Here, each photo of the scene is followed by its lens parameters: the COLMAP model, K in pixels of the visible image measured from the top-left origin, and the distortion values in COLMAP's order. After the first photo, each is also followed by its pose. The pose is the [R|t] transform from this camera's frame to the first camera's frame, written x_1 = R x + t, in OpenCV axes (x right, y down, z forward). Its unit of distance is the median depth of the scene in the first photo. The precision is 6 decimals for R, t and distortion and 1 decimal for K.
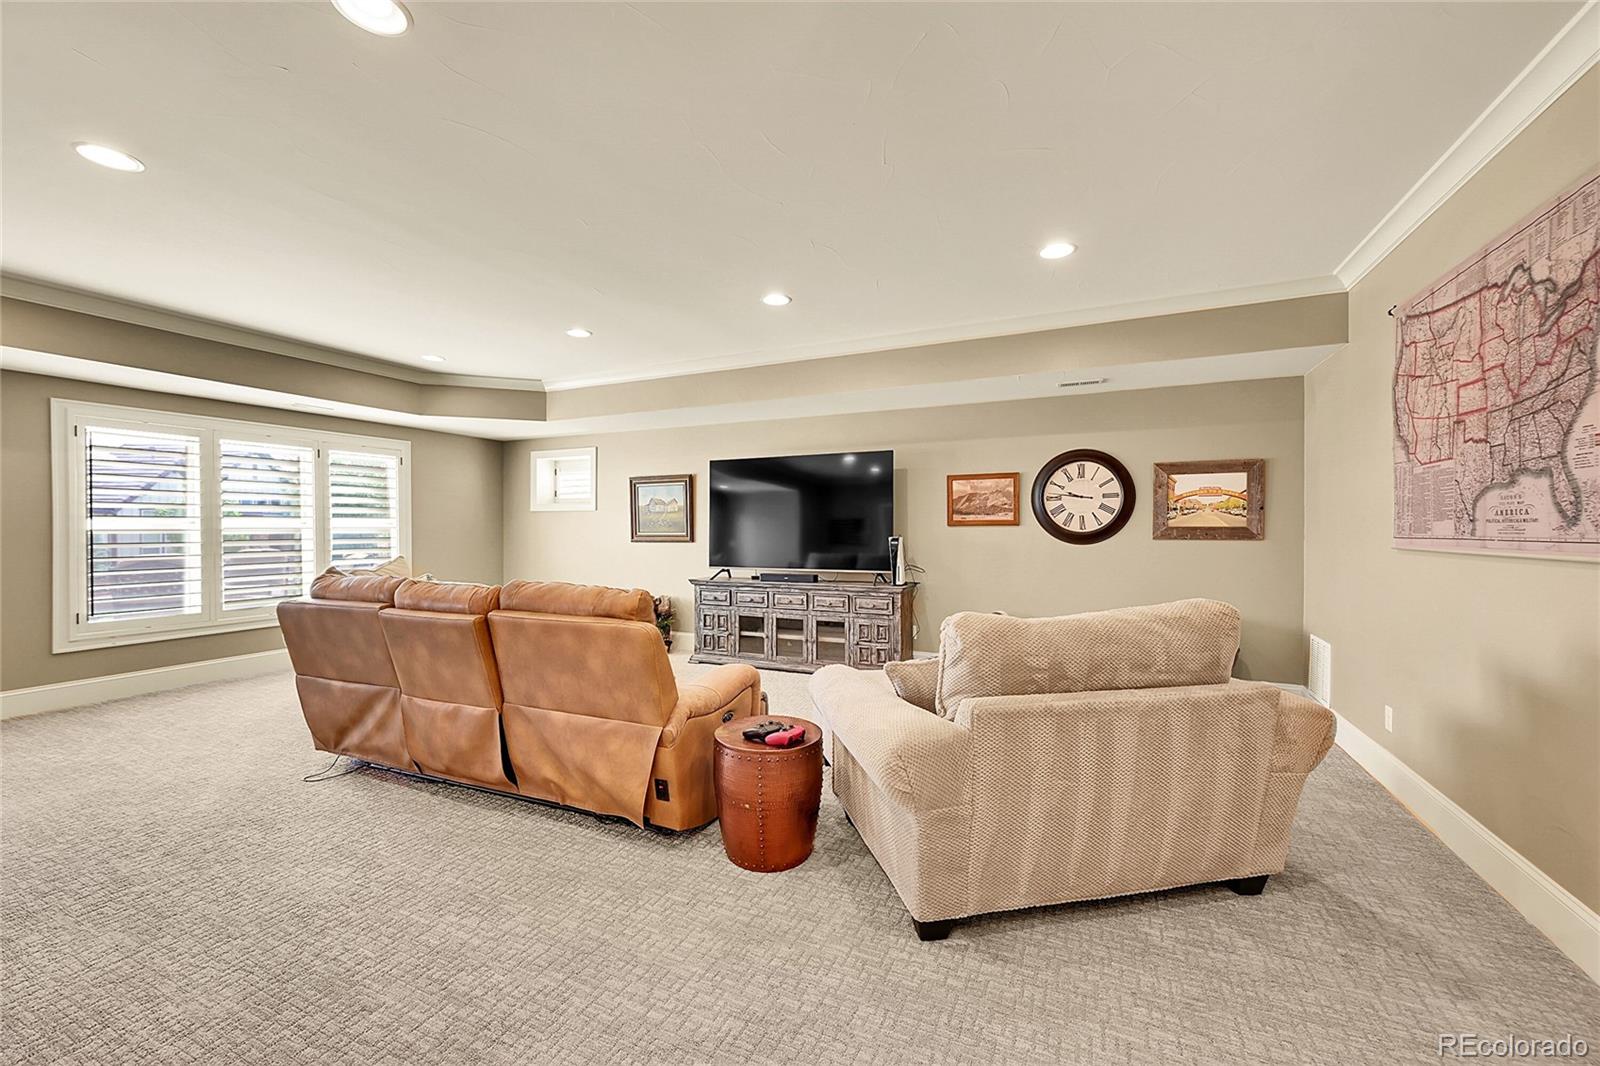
lens RADIAL K [[628.8, 0, 796.8], [0, 628.8, 531.3], [0, 0, 1]] dist [-0.001745, 0.000001]
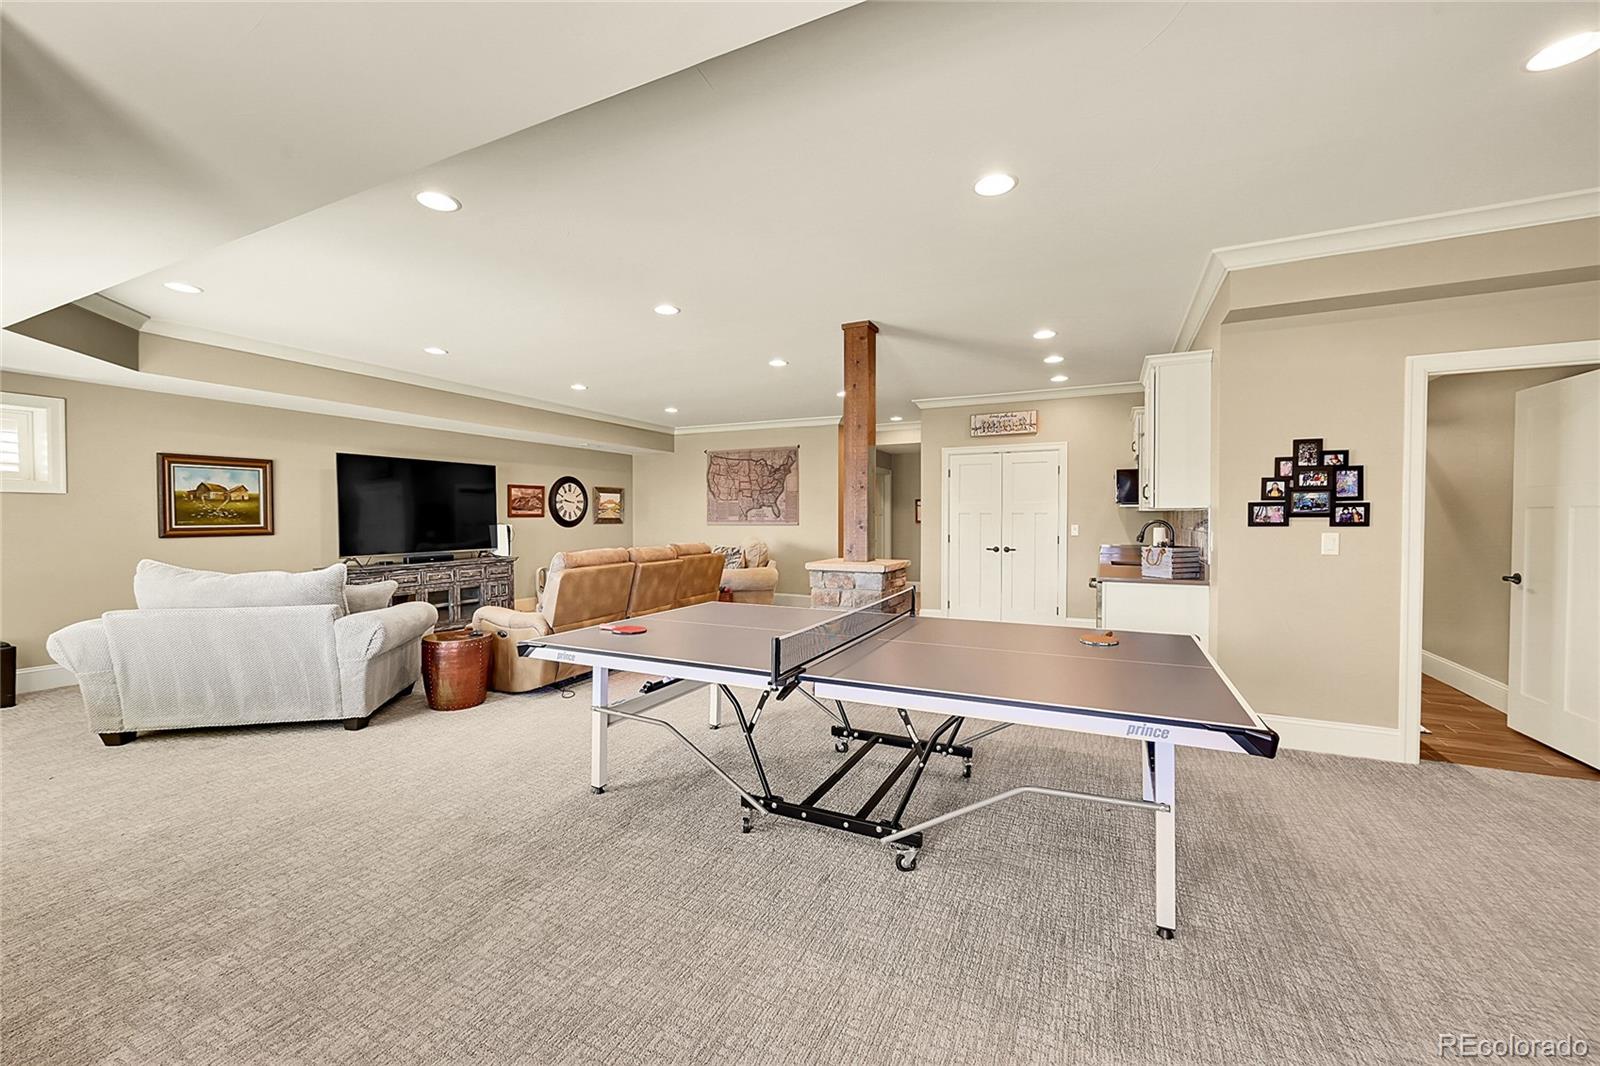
lens RADIAL K [[628.8, 0, 801.2], [0, 628.8, 529.7], [0, 0, 1]] dist [-0.001745, 0.000001]
pose [[0.001440, -0.018674, 0.999825, -1.397427], [0.006170, 0.999807, 0.018665, -0.002306], [-0.999980, 0.006142, 0.001555, 0.307566]]
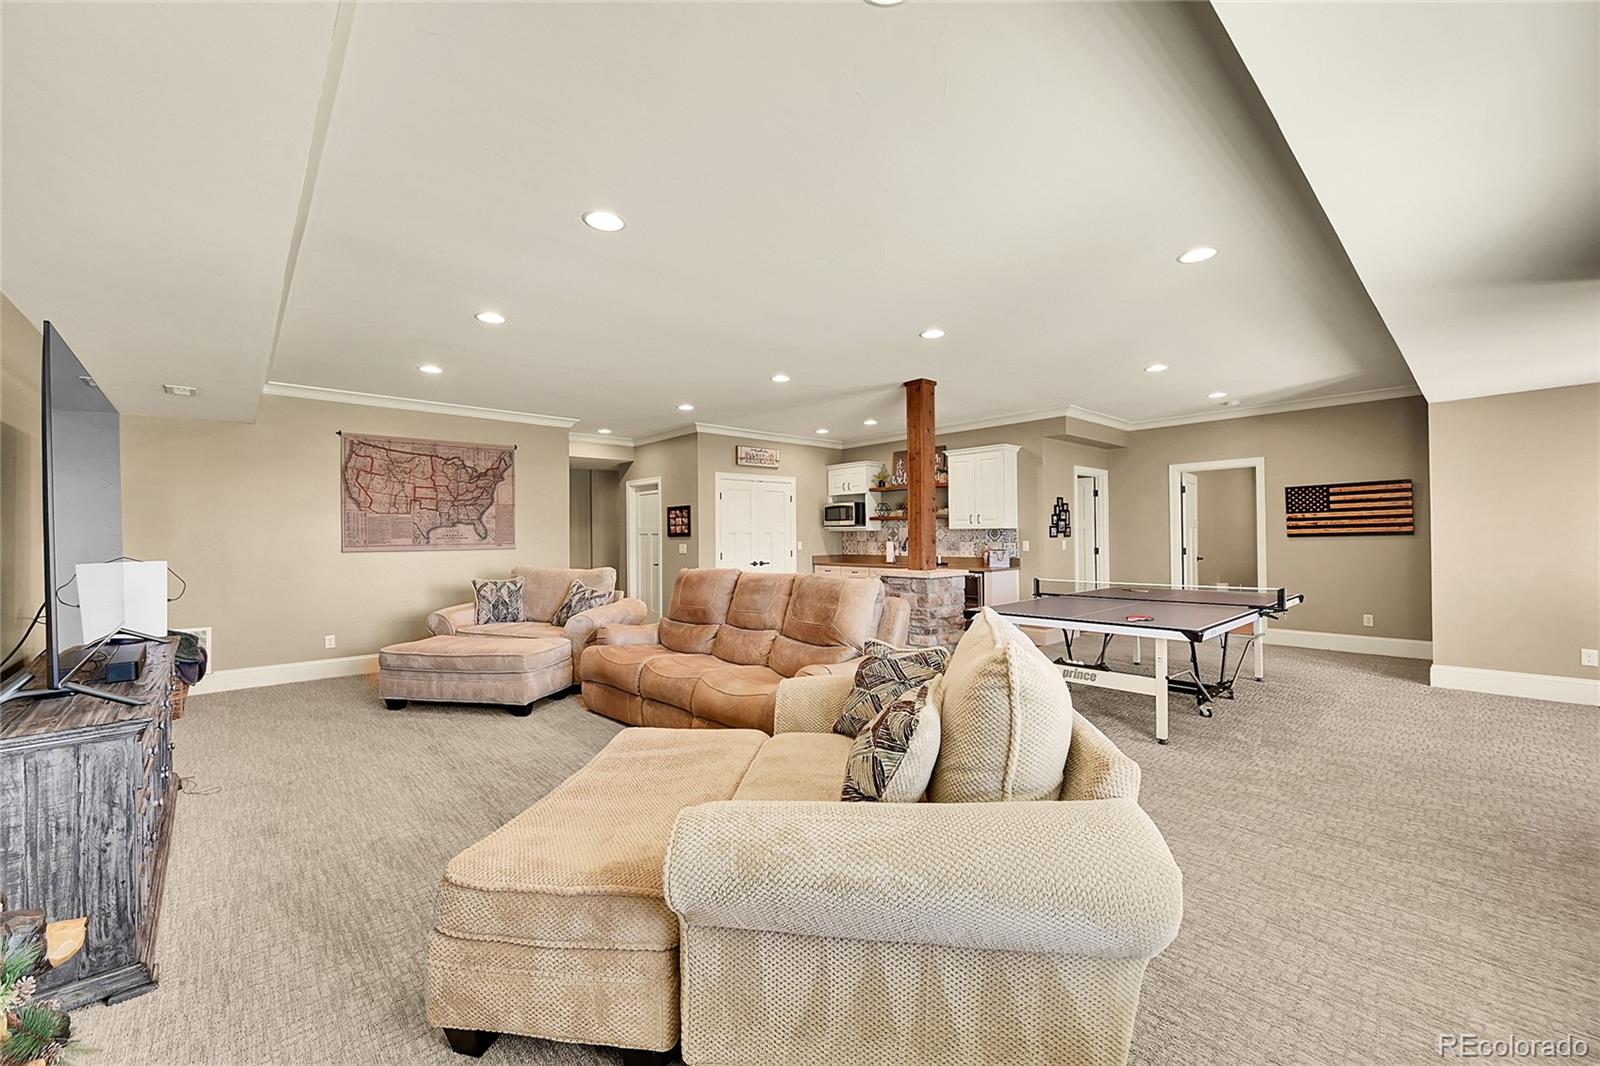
lens RADIAL K [[628.8, 0, 804.7], [0, 628.8, 533.4], [0, 0, 1]] dist [-0.001745, 0.000001]
pose [[-0.927363, 0.013945, 0.373902, -0.697108], [0.014813, 0.999890, -0.000551, -0.005908], [-0.373869, 0.005027, -0.927468, 1.392153]]
